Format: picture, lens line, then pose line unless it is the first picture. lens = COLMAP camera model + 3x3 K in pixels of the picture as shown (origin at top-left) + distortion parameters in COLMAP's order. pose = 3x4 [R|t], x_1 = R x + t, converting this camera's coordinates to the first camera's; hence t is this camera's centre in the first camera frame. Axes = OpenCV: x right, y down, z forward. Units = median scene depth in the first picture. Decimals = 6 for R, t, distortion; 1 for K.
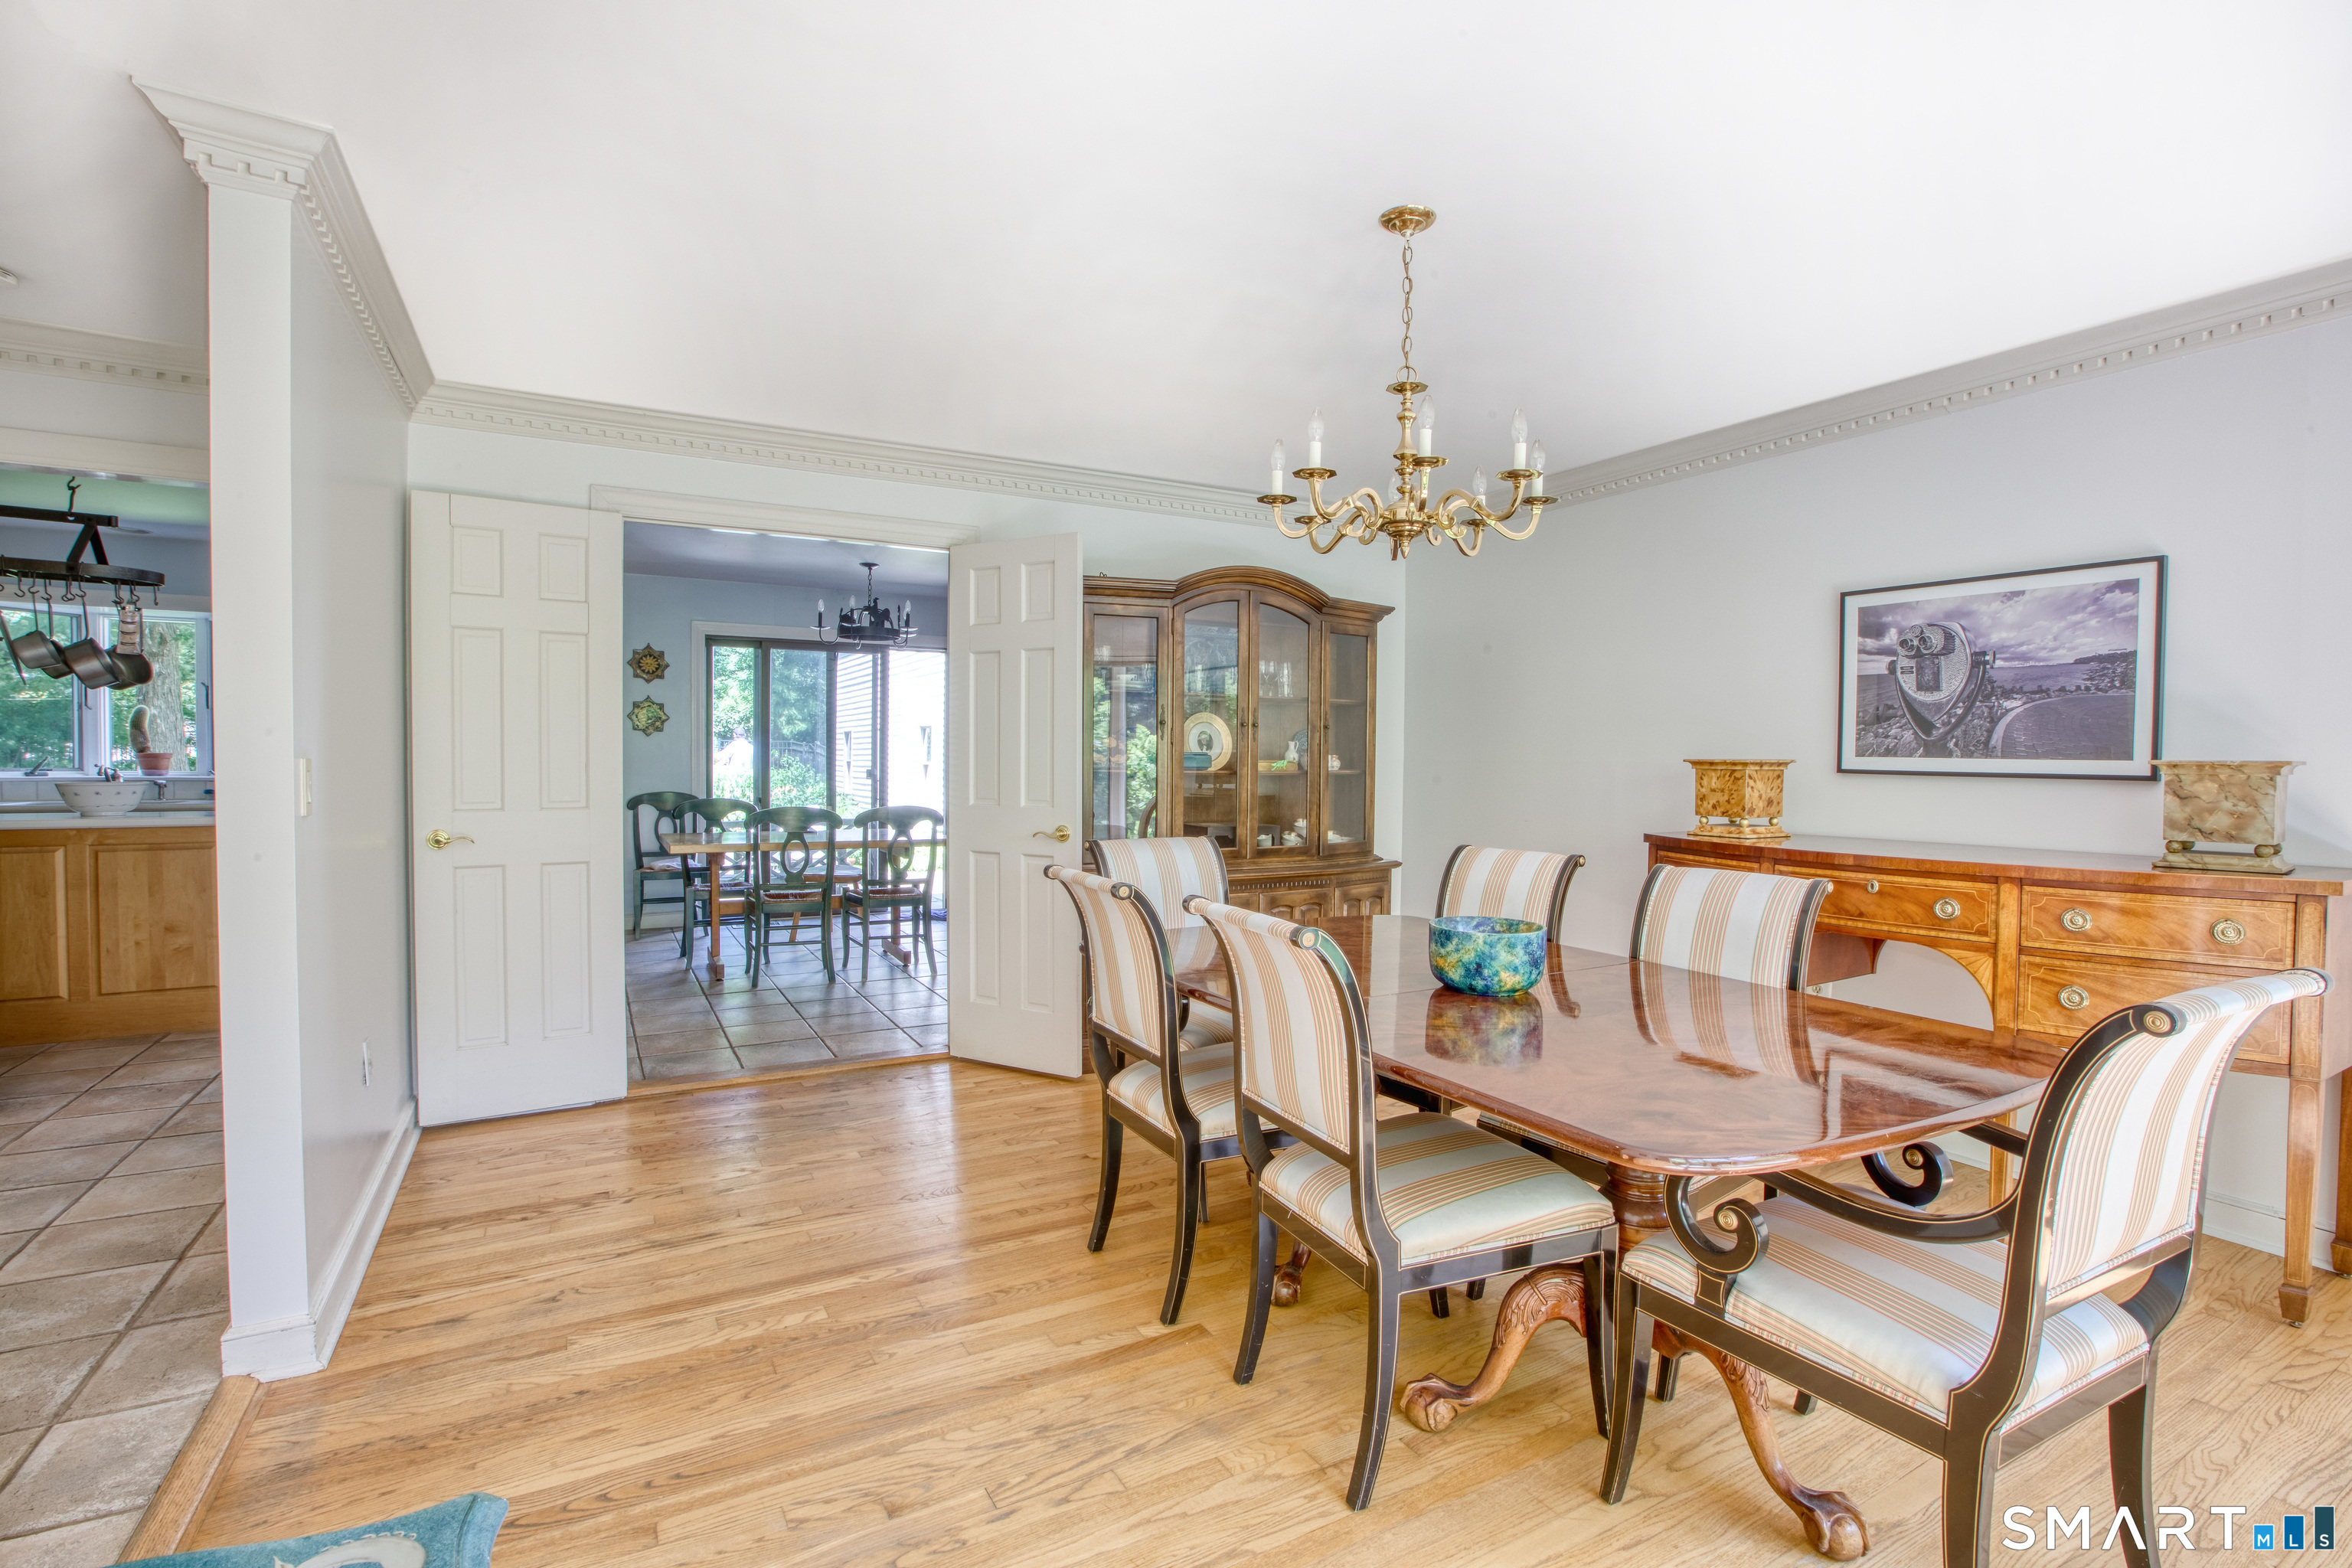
lens RADIAL K [[1074.0, 0, 1183.2], [0, 1074.0, 783.3], [0, 0, 1]] dist [-0.022330, 0.001204]
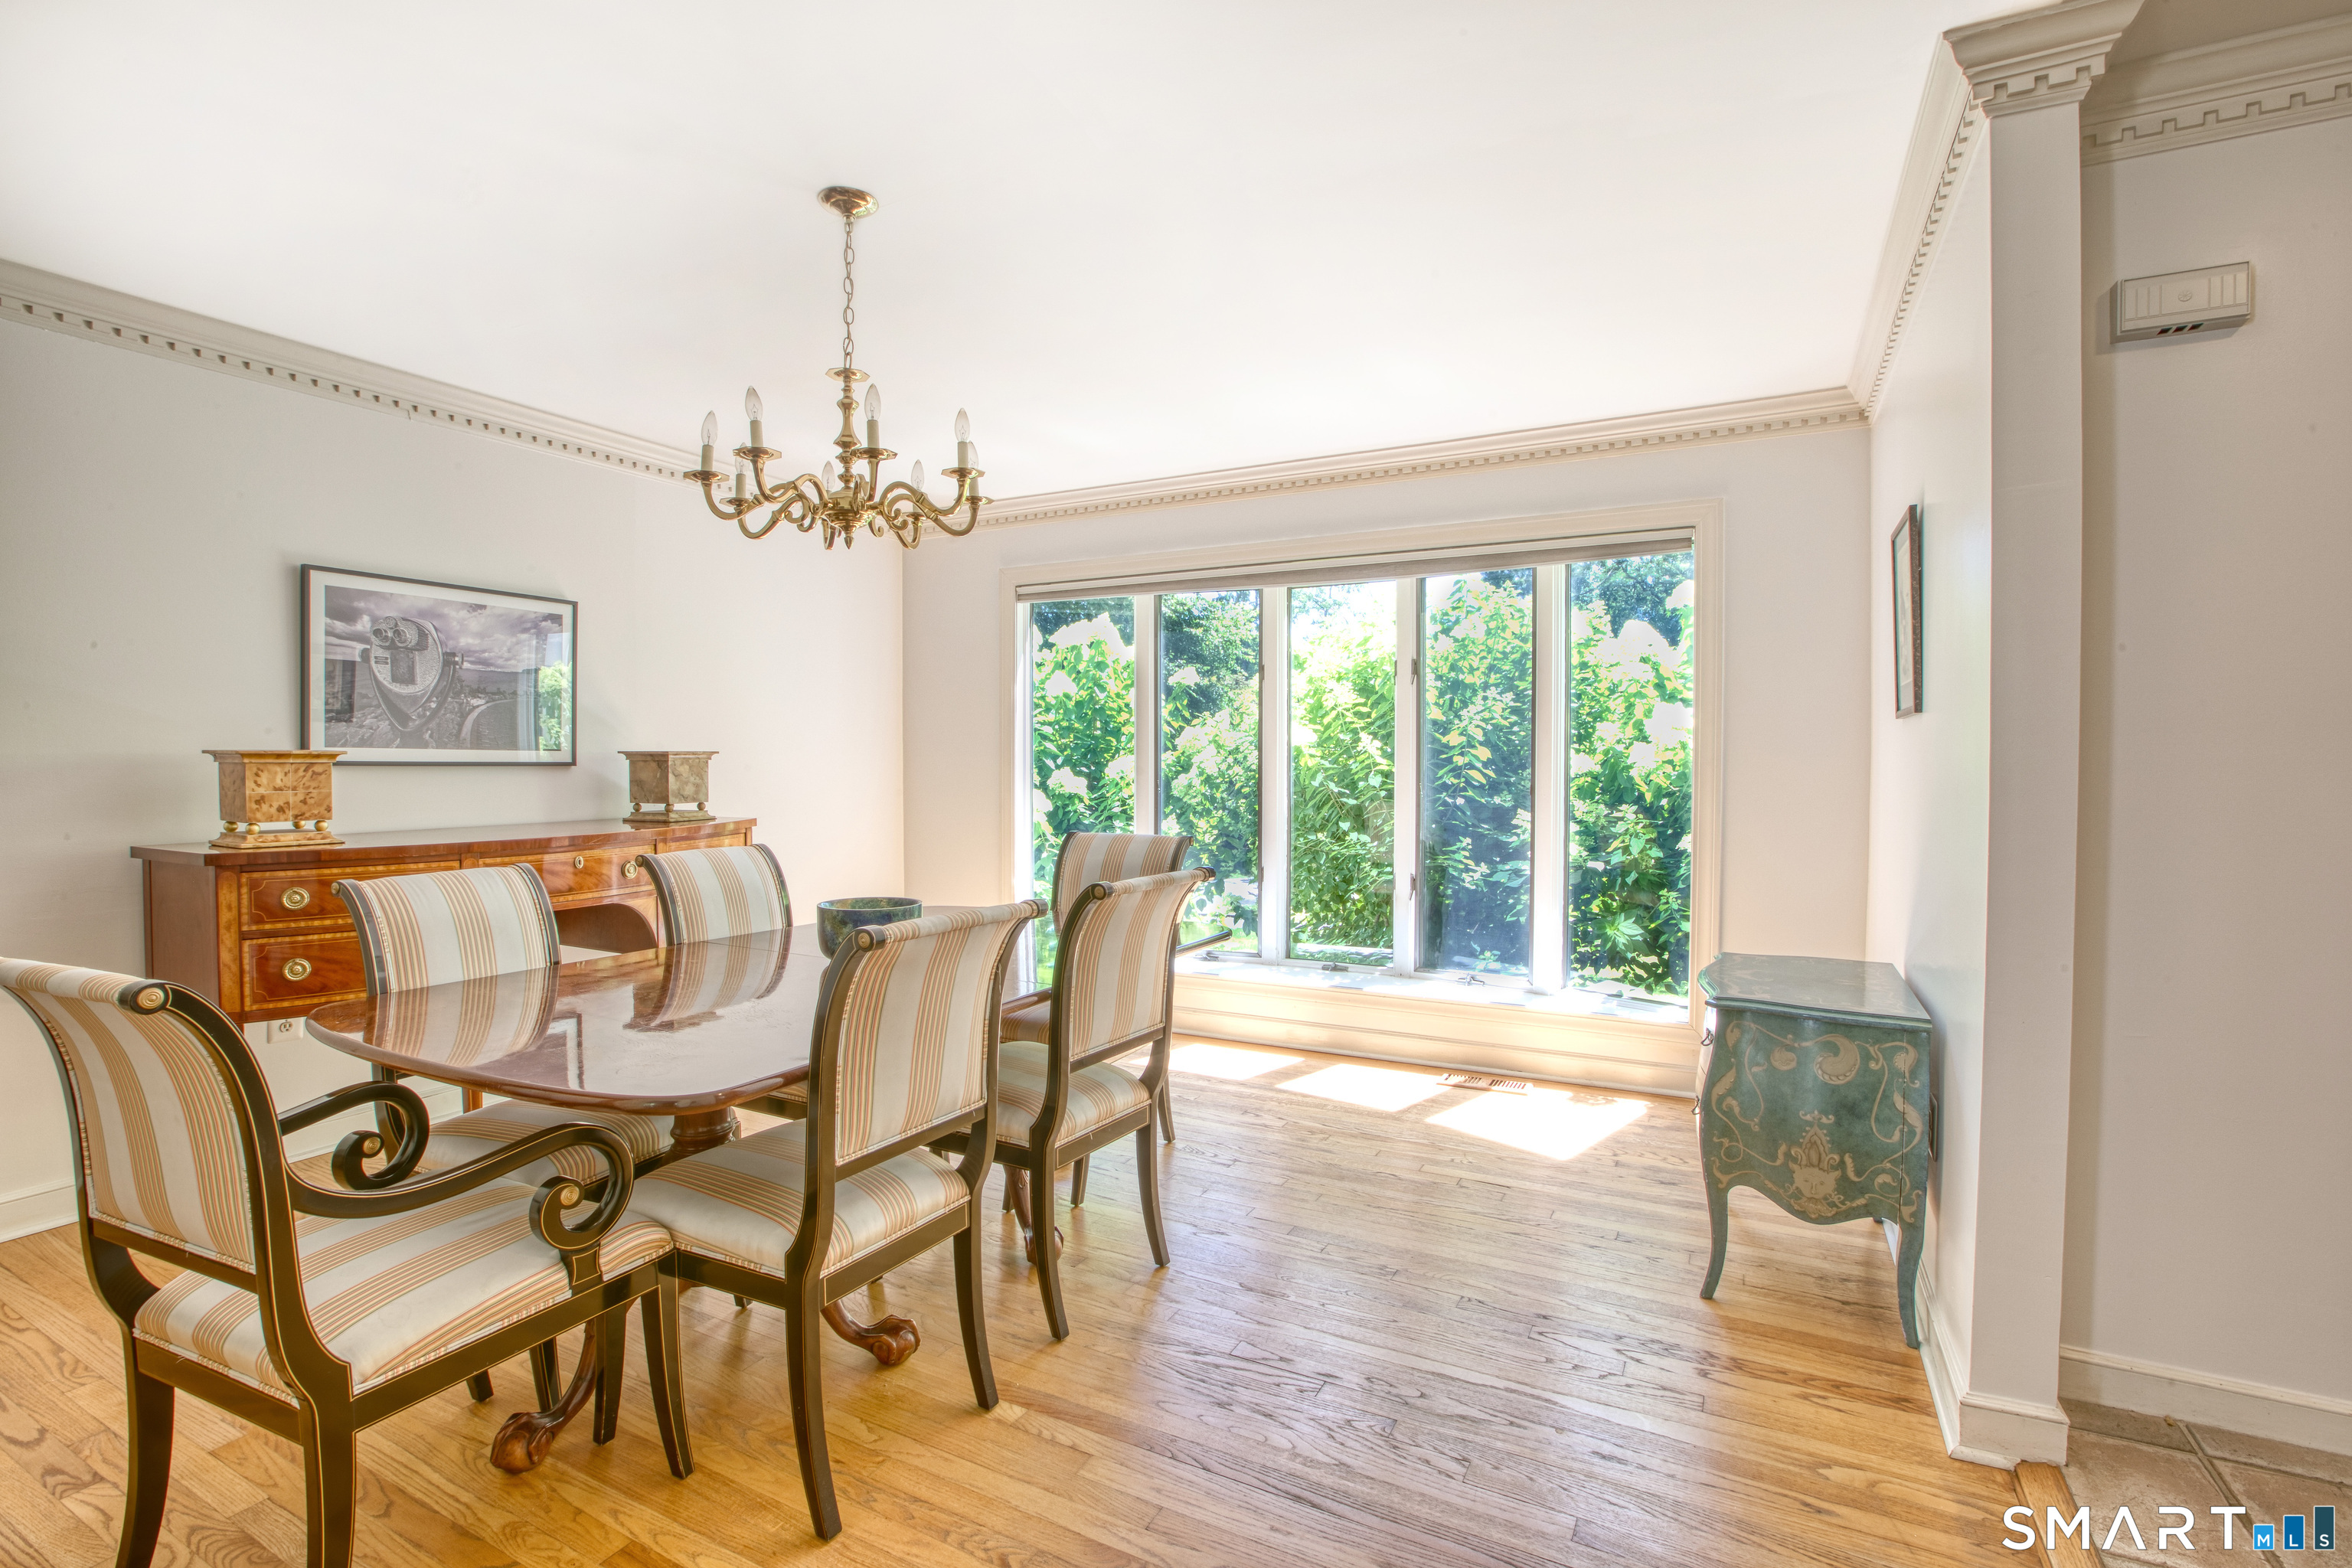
lens RADIAL K [[1074.0, 0, 1171.1], [0, 1074.0, 778.3], [0, 0, 1]] dist [-0.022330, 0.001204]
pose [[-0.529773, -0.022383, 0.847844, -0.576866], [0.018042, 0.999128, 0.037650, -0.020872], [-0.847948, 0.035243, -0.528907, 0.936001]]
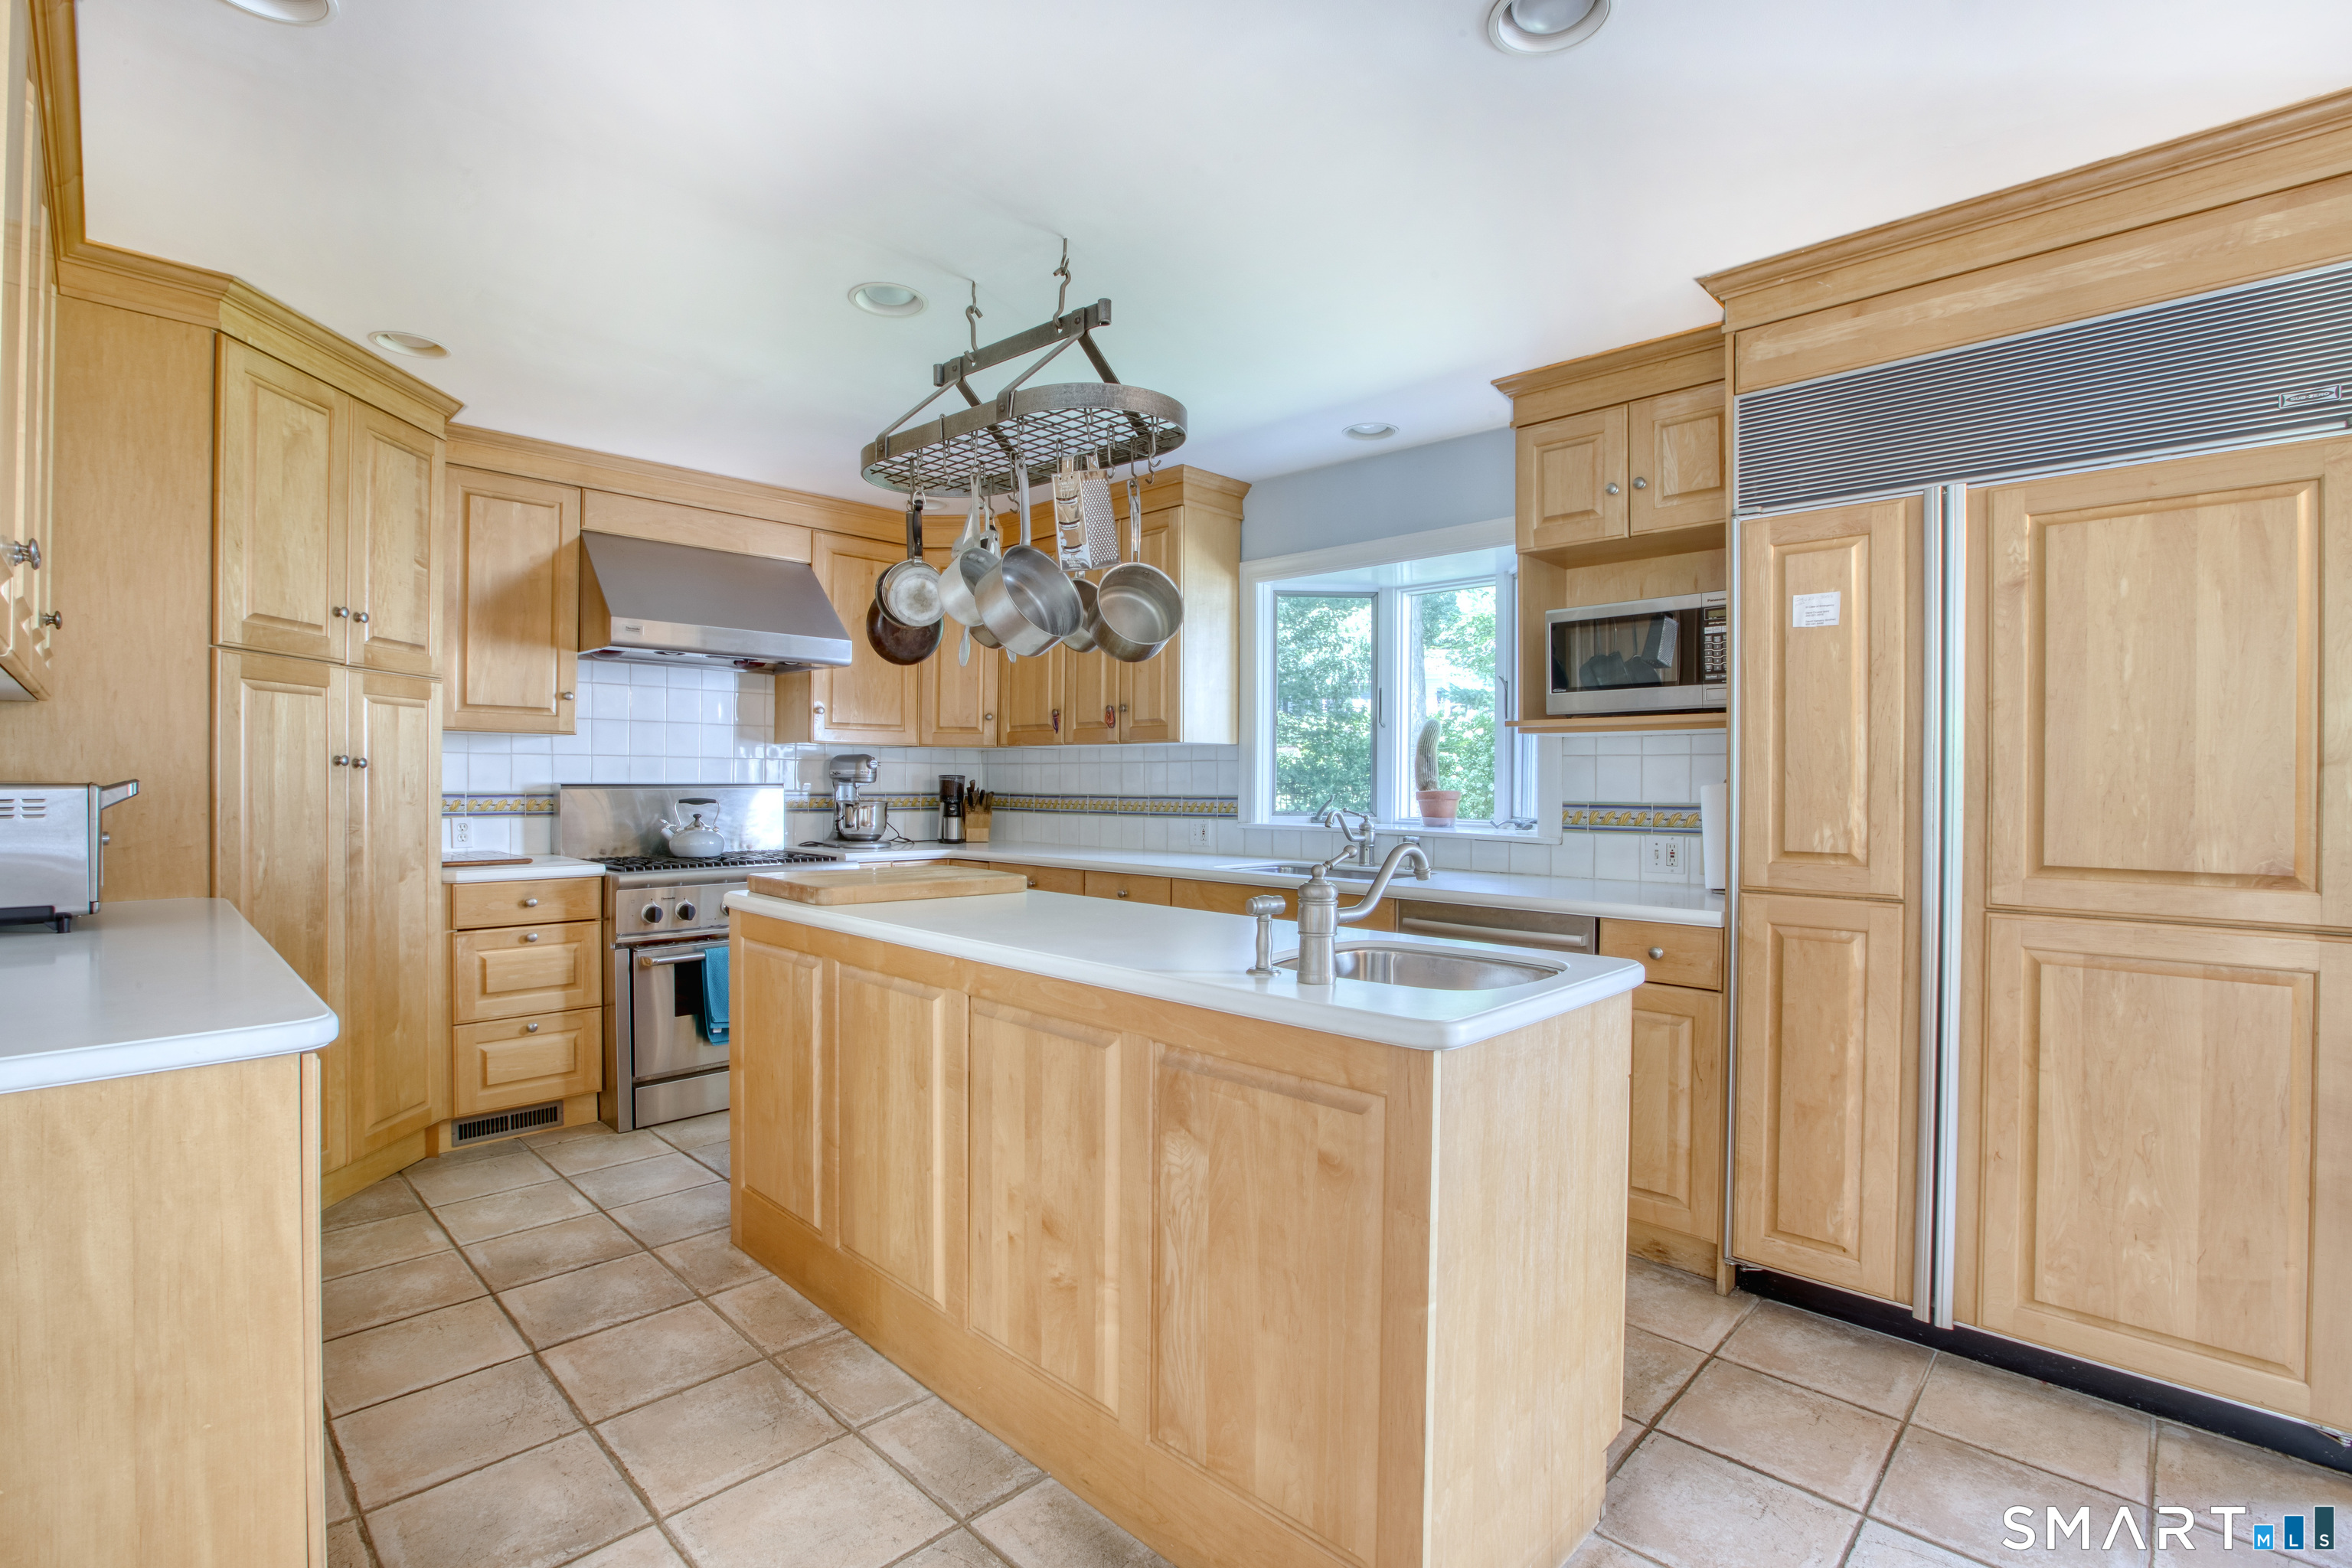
lens RADIAL K [[1074.0, 0, 1172.2], [0, 1074.0, 777.7], [0, 0, 1]] dist [-0.022330, 0.001204]
pose [[0.274464, -0.002394, -0.961594, -0.051477], [-0.028555, 0.999536, -0.010639, -0.002841], [0.961173, 0.030379, 0.274268, 0.085958]]
